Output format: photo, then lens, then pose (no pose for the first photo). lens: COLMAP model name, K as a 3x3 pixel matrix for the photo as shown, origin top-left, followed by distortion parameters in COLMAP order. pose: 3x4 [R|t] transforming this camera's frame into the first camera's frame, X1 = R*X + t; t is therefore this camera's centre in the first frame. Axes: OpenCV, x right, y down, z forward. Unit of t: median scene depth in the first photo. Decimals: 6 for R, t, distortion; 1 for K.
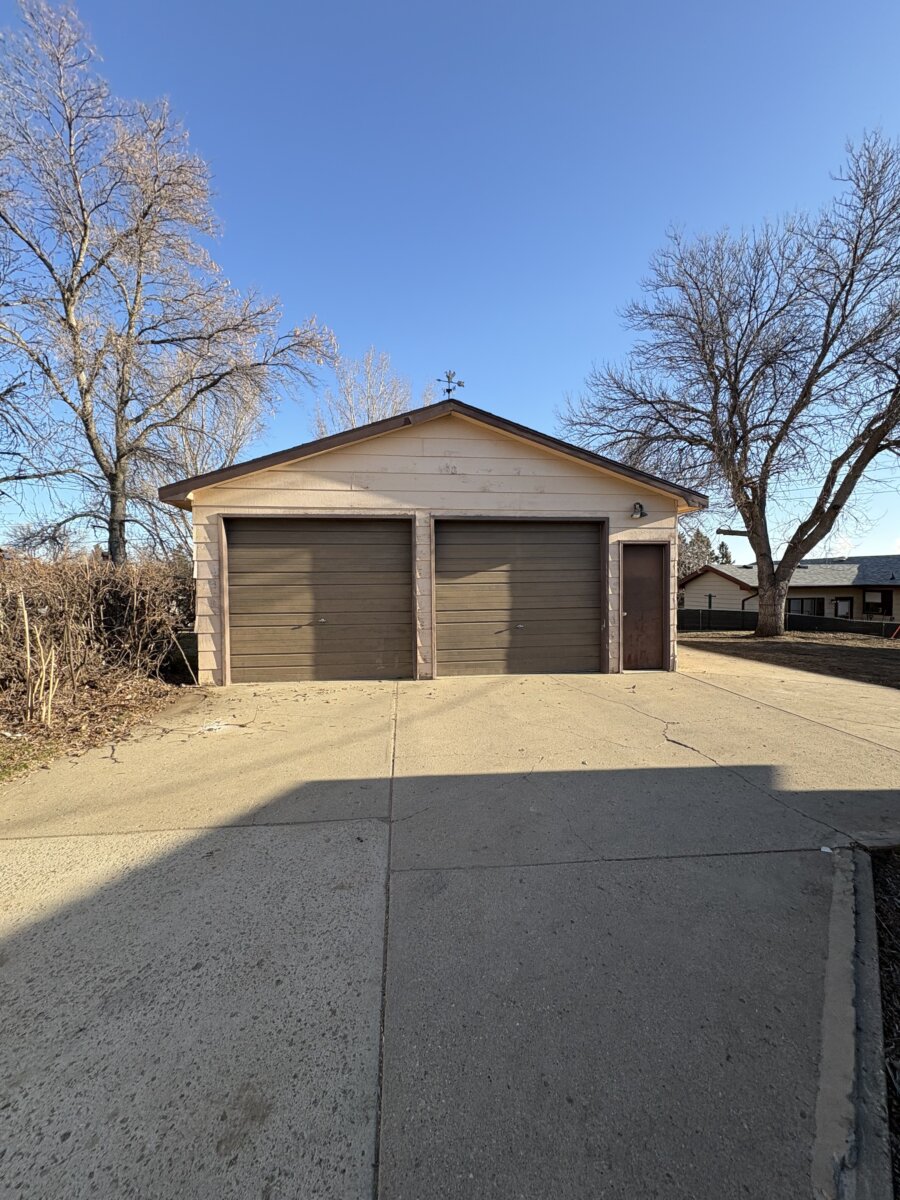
lens RADIAL K [[476.8, 0, 454.4], [0, 476.8, 598.9], [0, 0, 1]] dist [-0.000749, 0.000195]
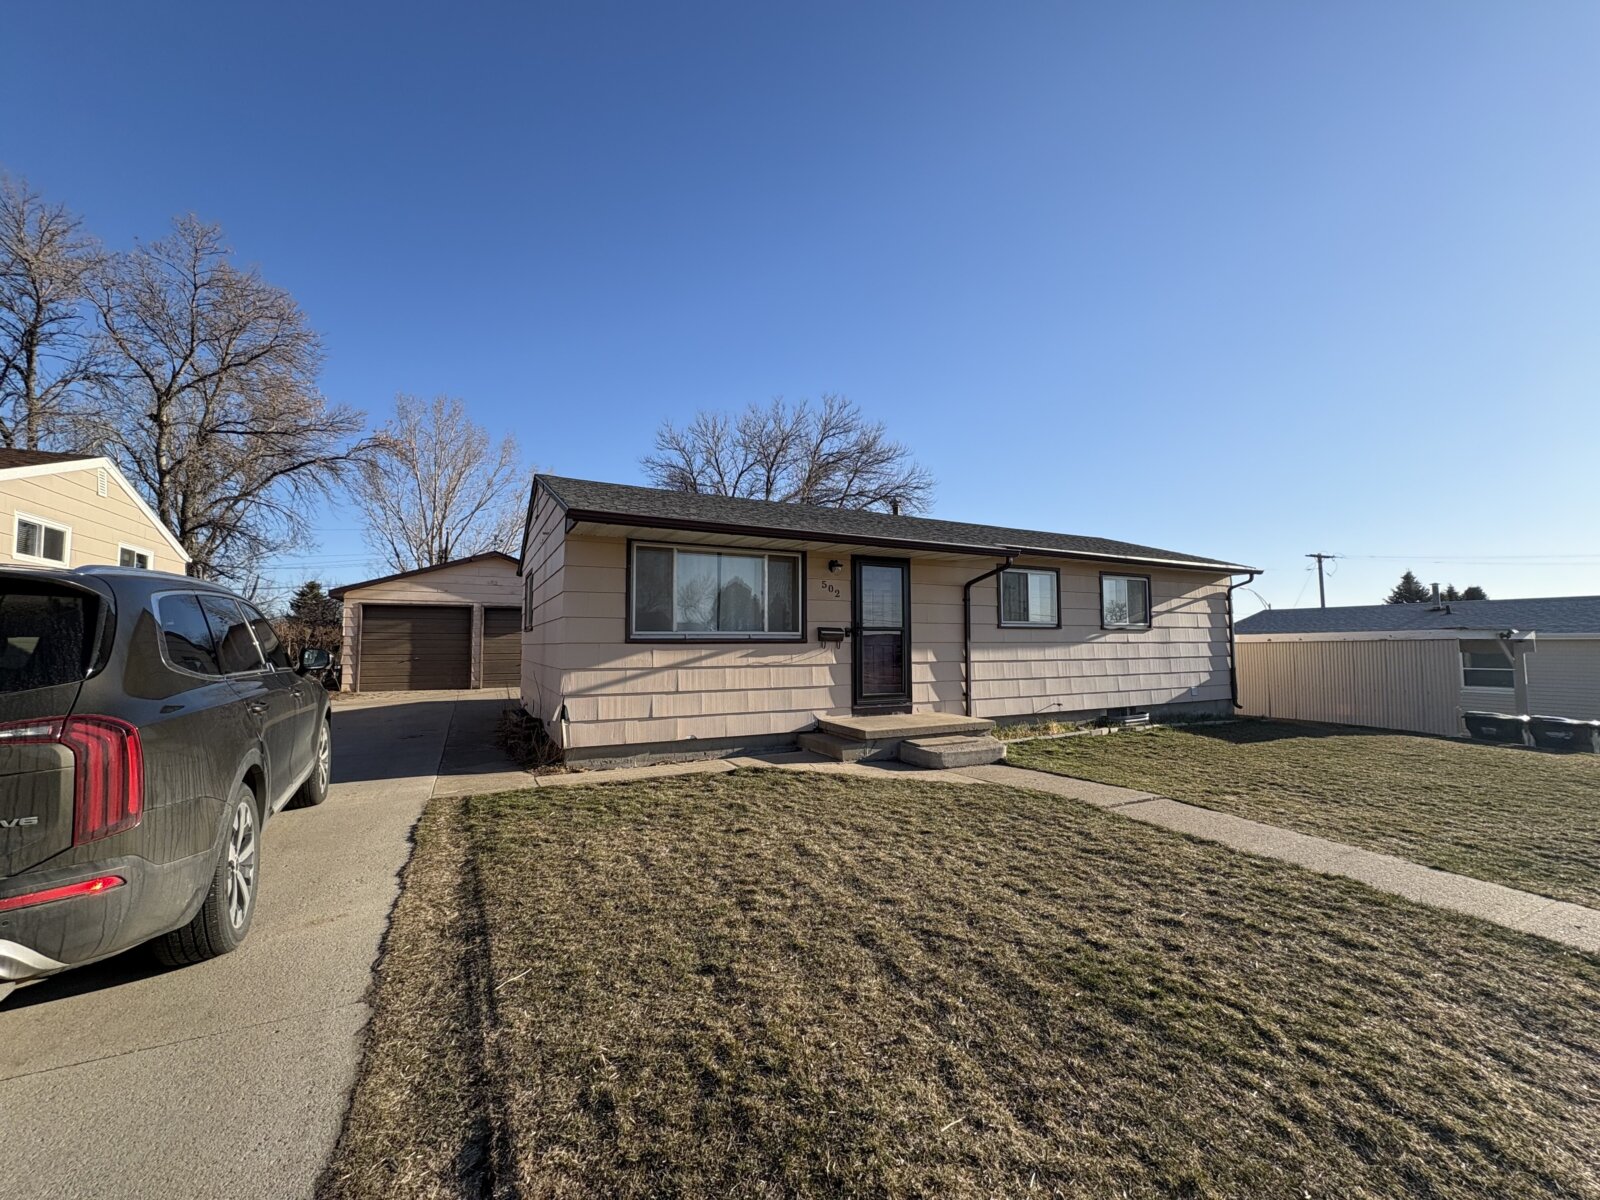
lens RADIAL K [[635.7, 0, 805.4], [0, 635.7, 603.0], [0, 0, 1]] dist [-0.000749, 0.000195]
pose [[0.928791, 0.029616, 0.369417, 0.206804], [0.006340, 0.995386, -0.095740, 0.073359], [-0.370549, 0.091265, 0.924318, -1.815500]]
